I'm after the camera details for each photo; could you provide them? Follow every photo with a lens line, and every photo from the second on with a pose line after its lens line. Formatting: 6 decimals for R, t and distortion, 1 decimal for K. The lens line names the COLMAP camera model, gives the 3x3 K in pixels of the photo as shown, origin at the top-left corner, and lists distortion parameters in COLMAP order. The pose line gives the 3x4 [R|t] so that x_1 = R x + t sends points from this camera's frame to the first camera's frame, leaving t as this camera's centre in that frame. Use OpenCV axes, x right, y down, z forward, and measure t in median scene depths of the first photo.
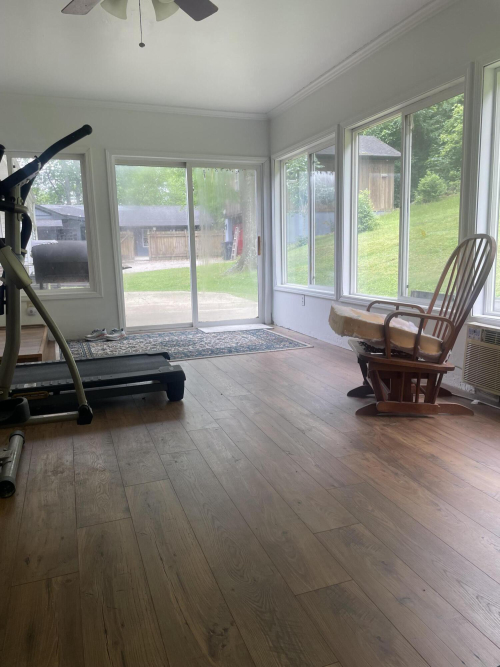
lens RADIAL K [[511.2, 0, 251.0], [0, 511.2, 332.3], [0, 0, 1]] dist [0.026841, -0.035397]
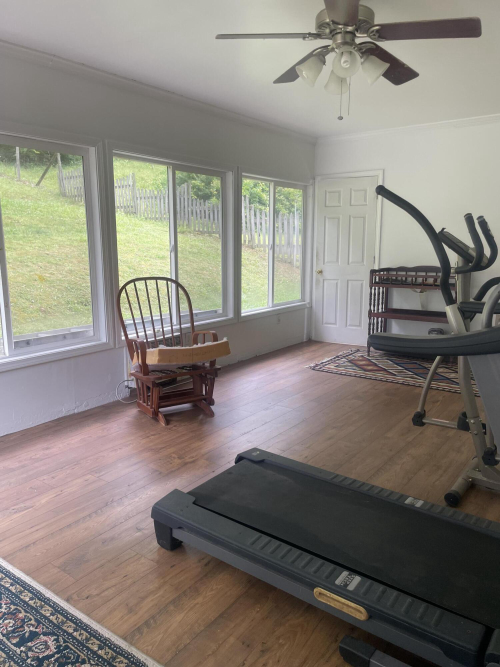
lens RADIAL K [[511.2, 0, 250.0], [0, 511.2, 333.8], [0, 0, 1]] dist [0.026841, -0.035397]
pose [[-0.555636, -0.145140, 0.818659, -1.157978], [0.138712, 0.954662, 0.263399, -0.482442], [-0.819773, 0.259912, -0.510312, 2.008502]]
